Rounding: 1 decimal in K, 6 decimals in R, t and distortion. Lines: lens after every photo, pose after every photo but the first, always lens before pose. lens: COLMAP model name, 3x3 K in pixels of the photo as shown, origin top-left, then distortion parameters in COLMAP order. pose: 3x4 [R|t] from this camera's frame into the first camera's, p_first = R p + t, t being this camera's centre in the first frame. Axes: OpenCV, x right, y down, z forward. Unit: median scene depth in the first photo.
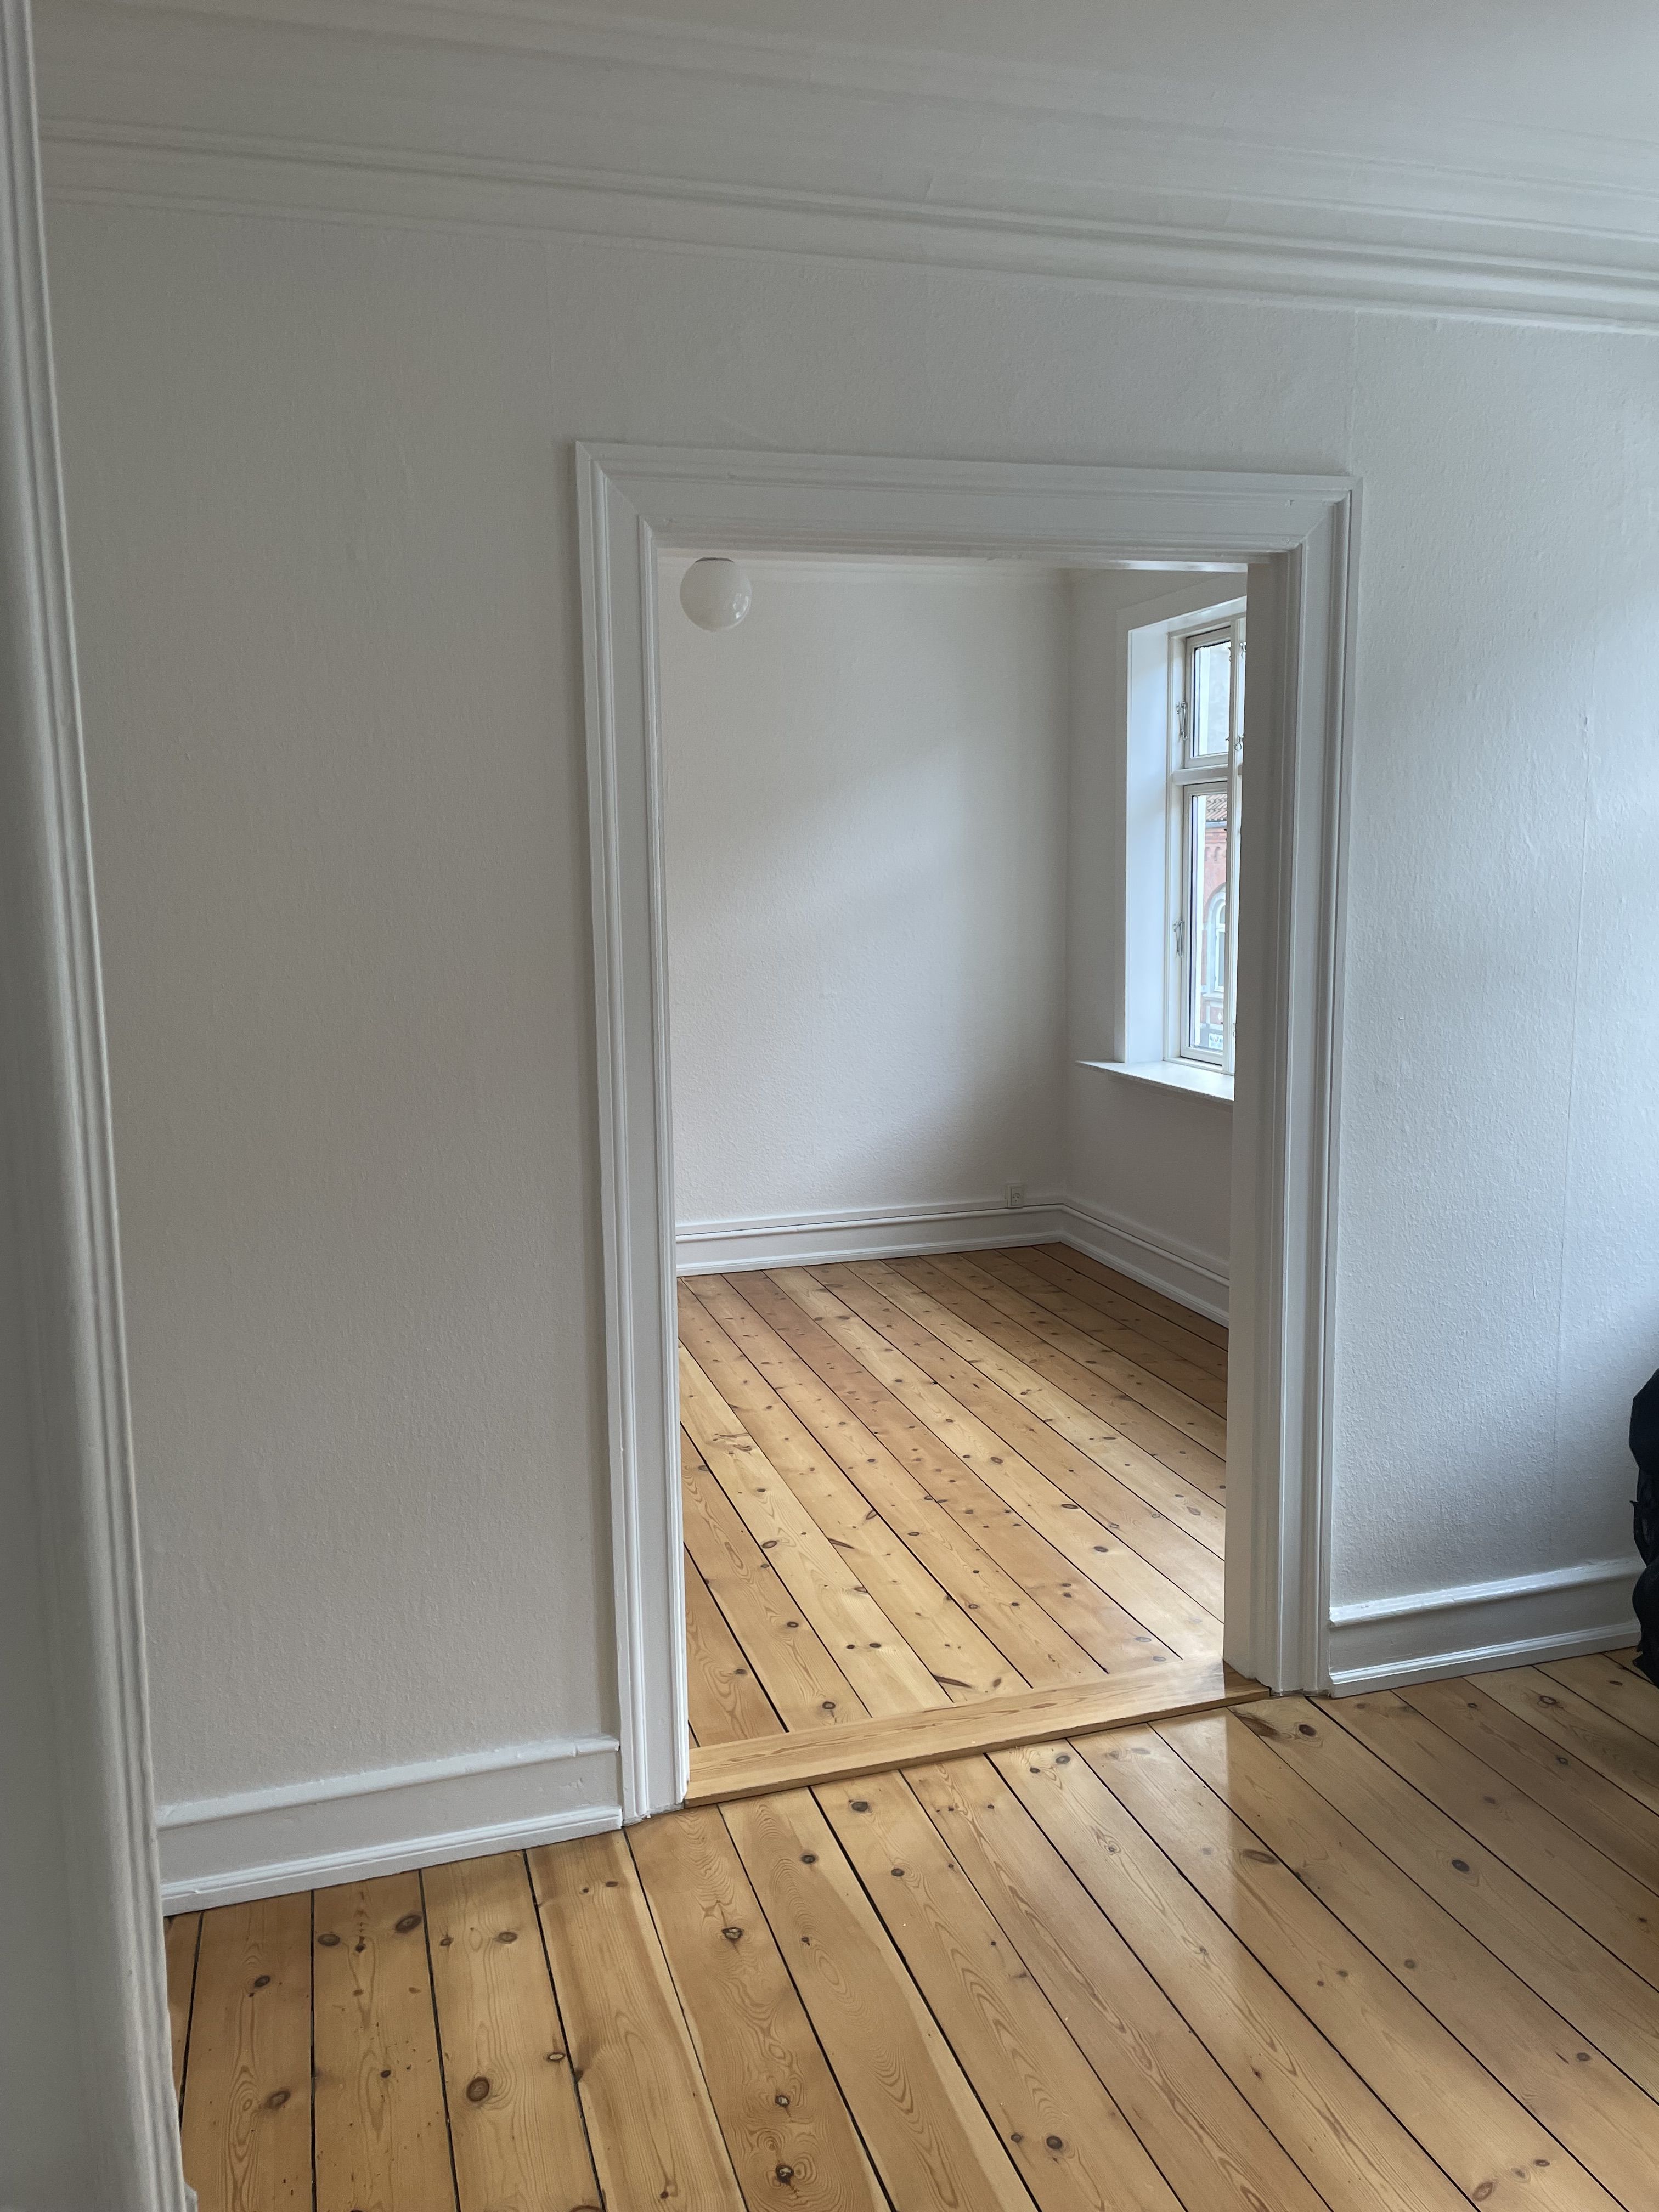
lens RADIAL K [[1658.8, 0, 834.3], [0, 1658.8, 1099.0], [0, 0, 1]] dist [0.085483, -0.108374]
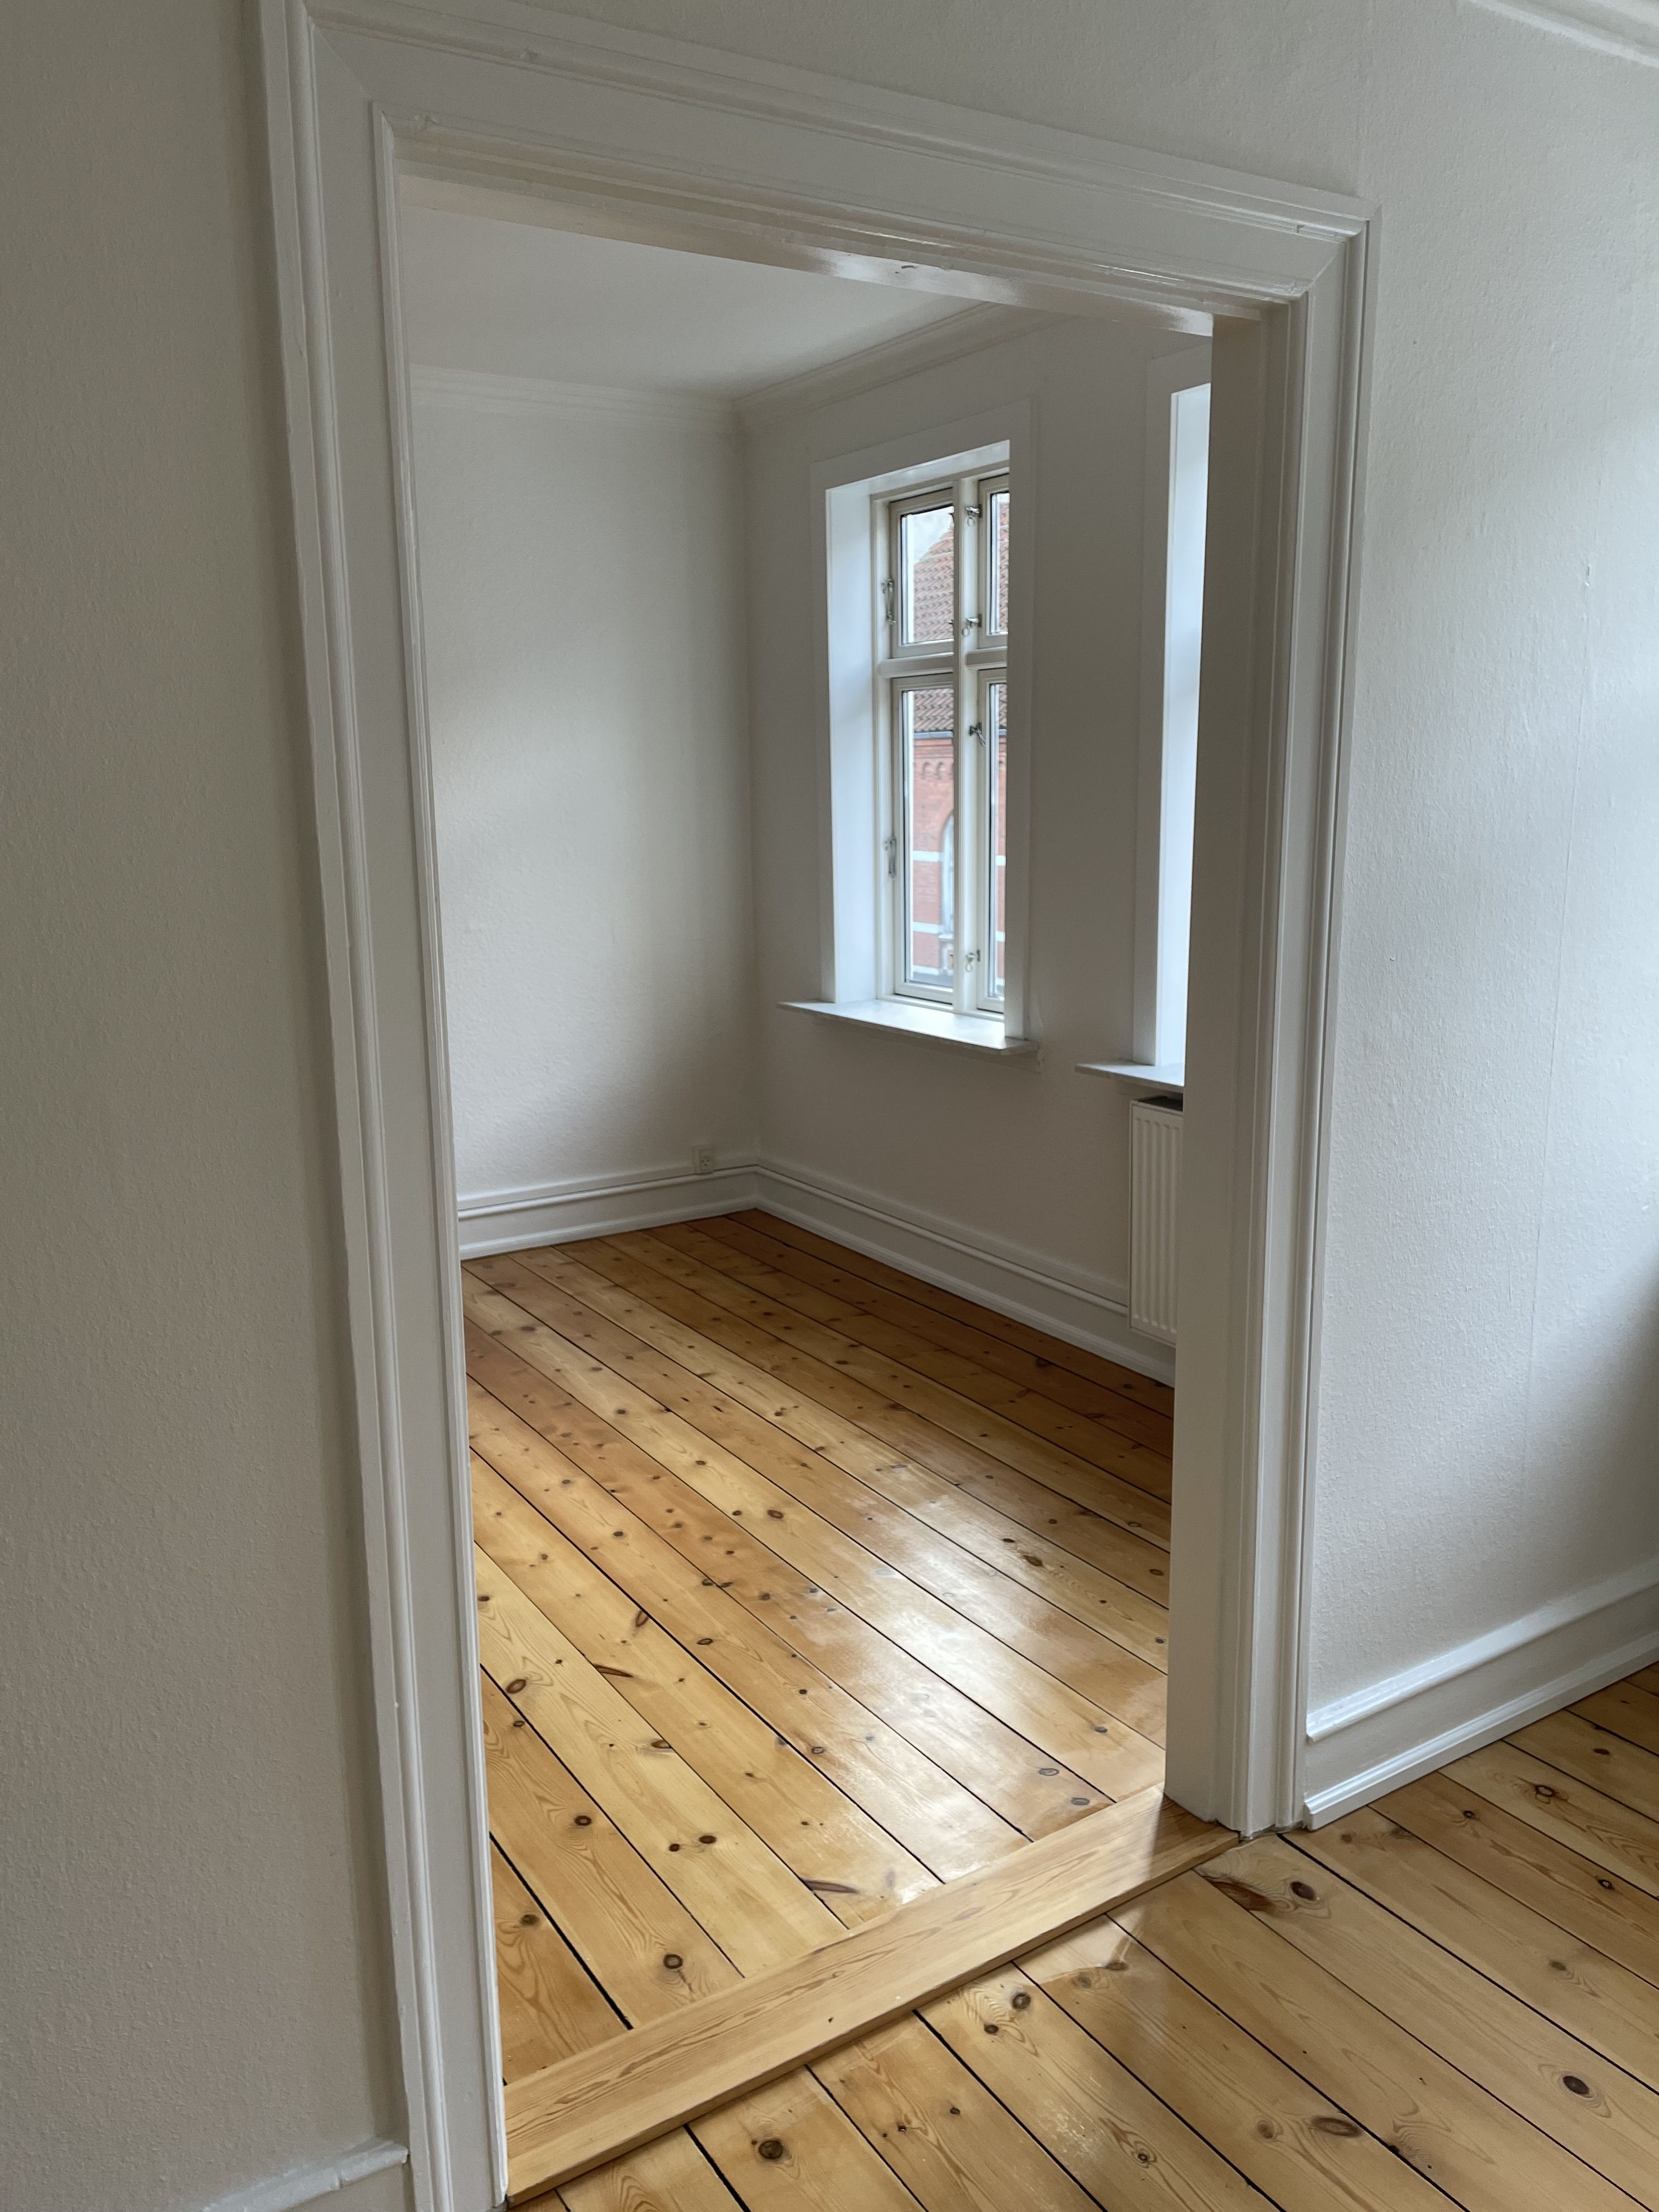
lens RADIAL K [[1658.8, 0, 842.2], [0, 1658.8, 1105.3], [0, 0, 1]] dist [0.085483, -0.108374]
pose [[0.962595, -0.049042, 0.266470, -0.105517], [0.035427, 0.997821, 0.055664, -0.031966], [-0.268619, -0.044142, 0.962234, 0.320158]]
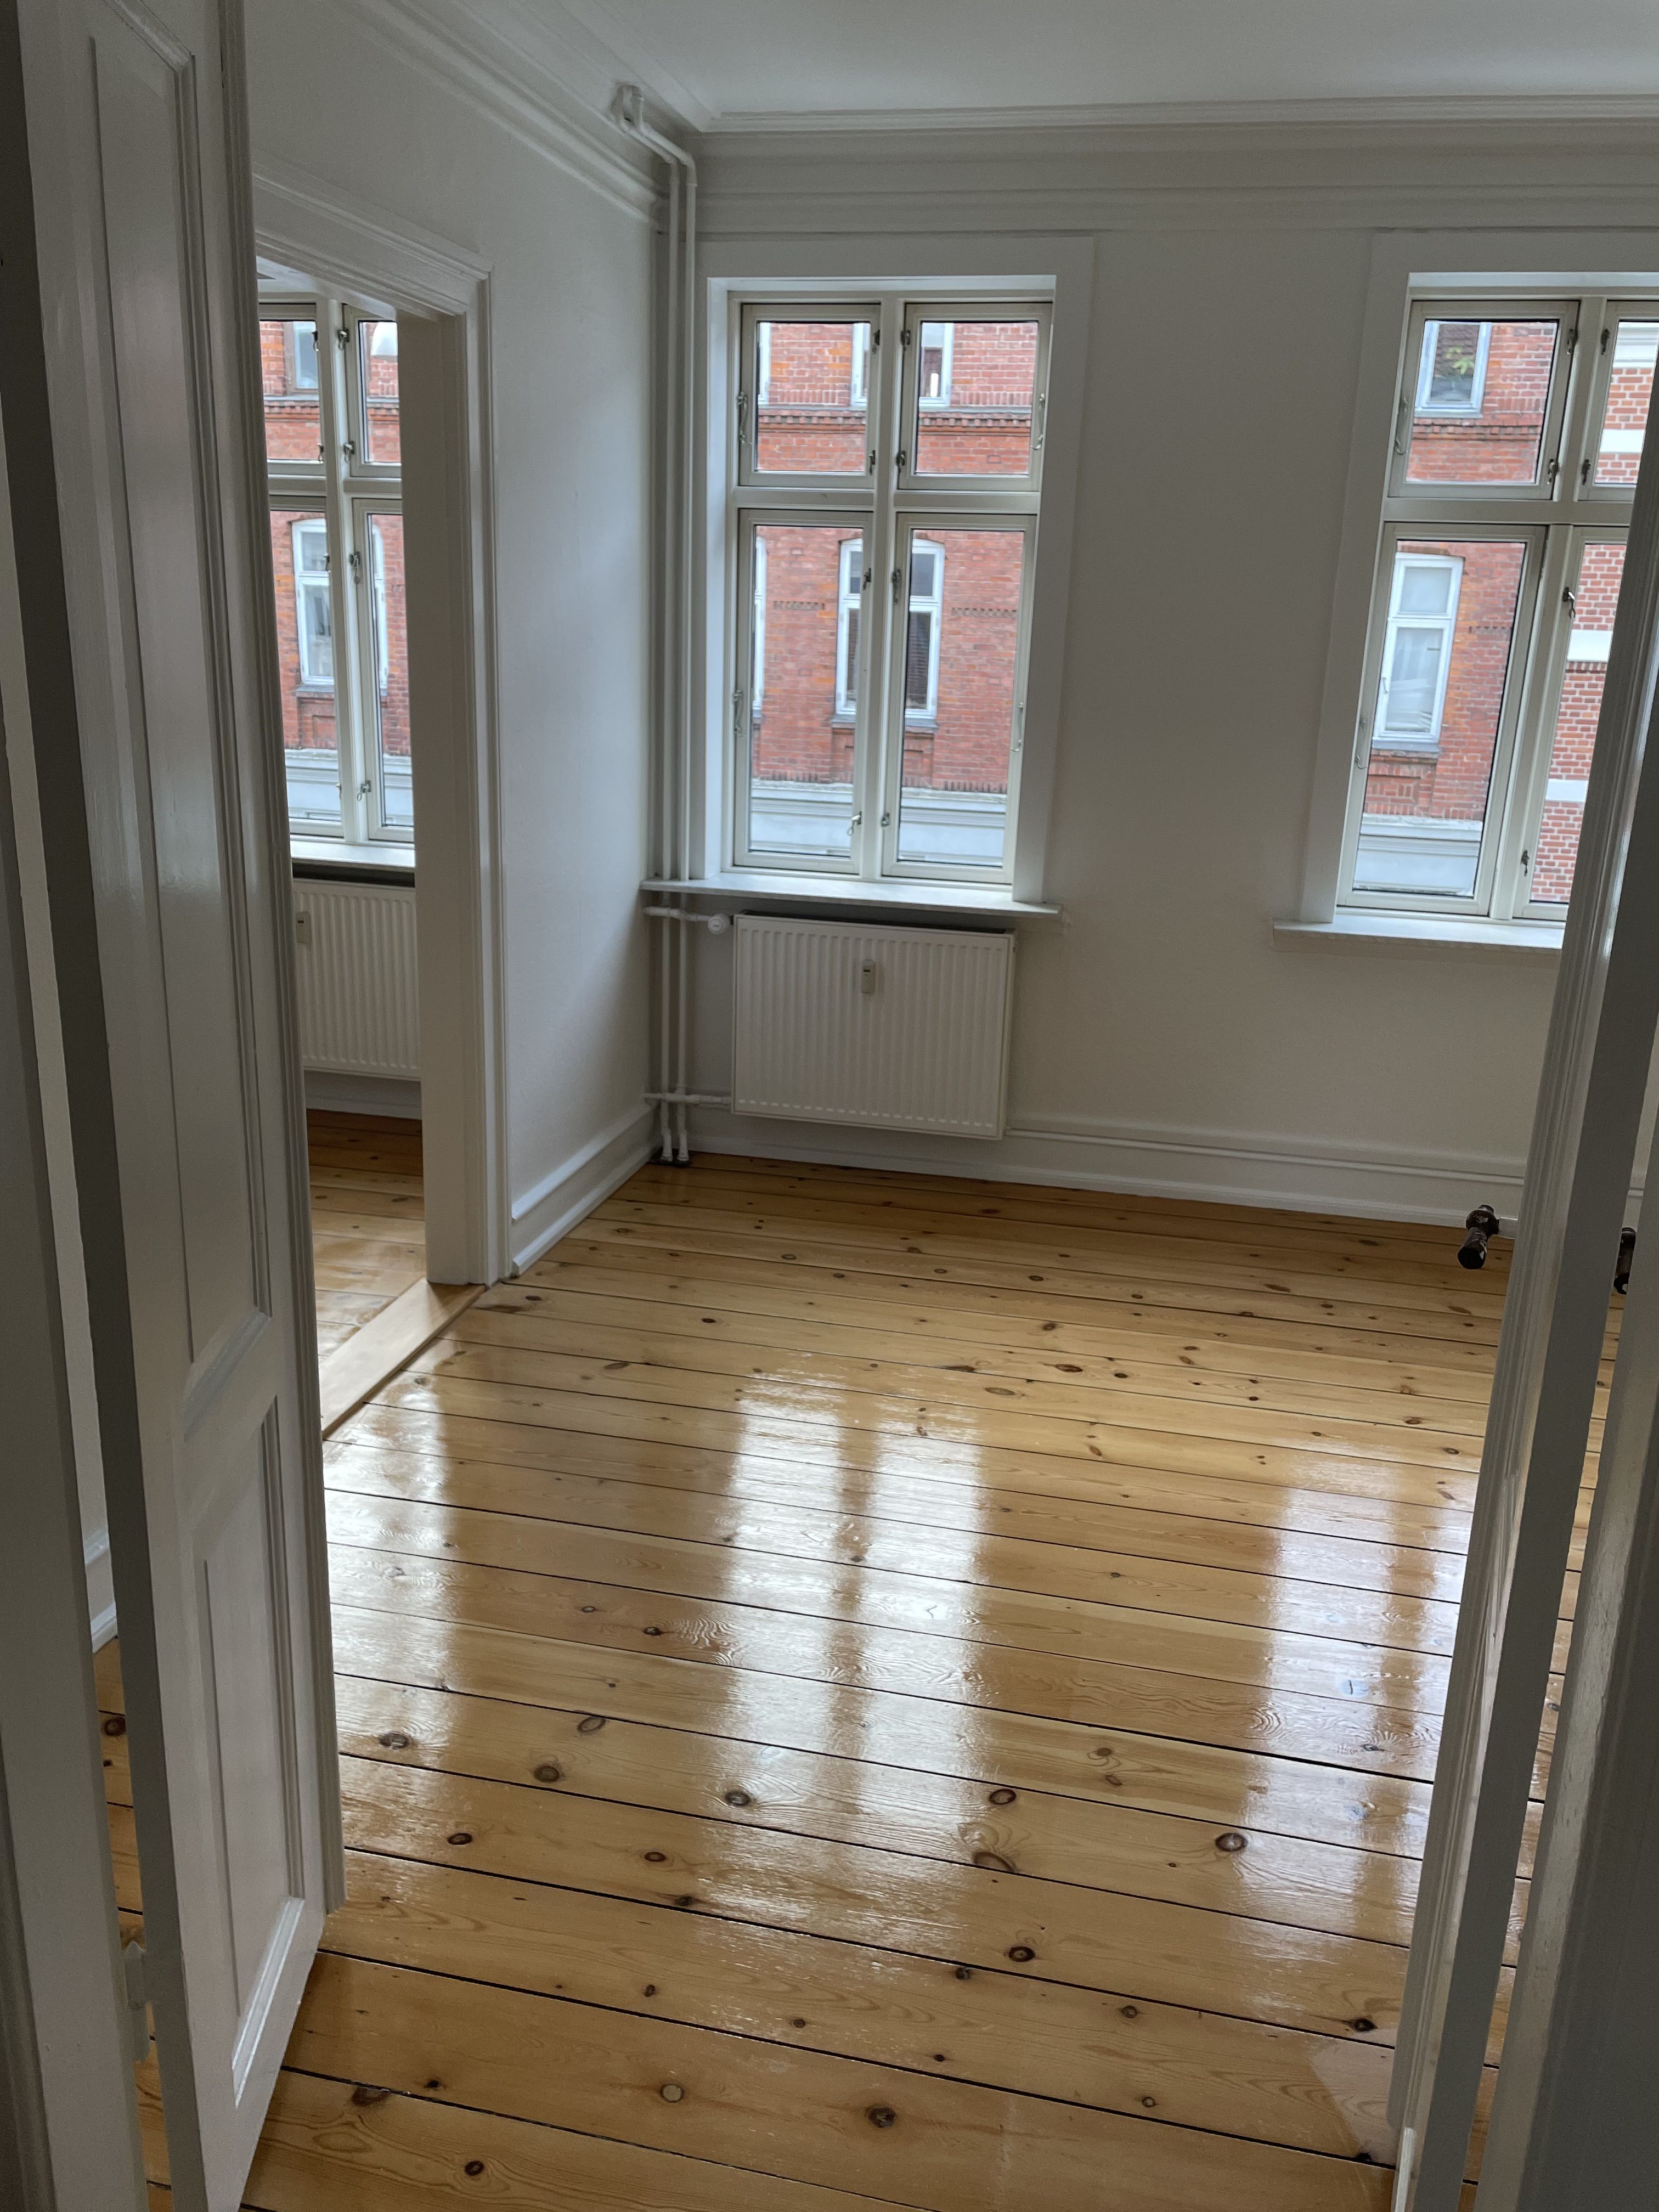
lens RADIAL K [[1658.8, 0, 840.7], [0, 1658.8, 1097.9], [0, 0, 1]] dist [0.085483, -0.108374]
pose [[0.496497, -0.205666, 0.843322, -0.623791], [0.079456, 0.978215, 0.191785, -0.000096], [-0.864394, -0.028213, 0.502023, 0.155835]]
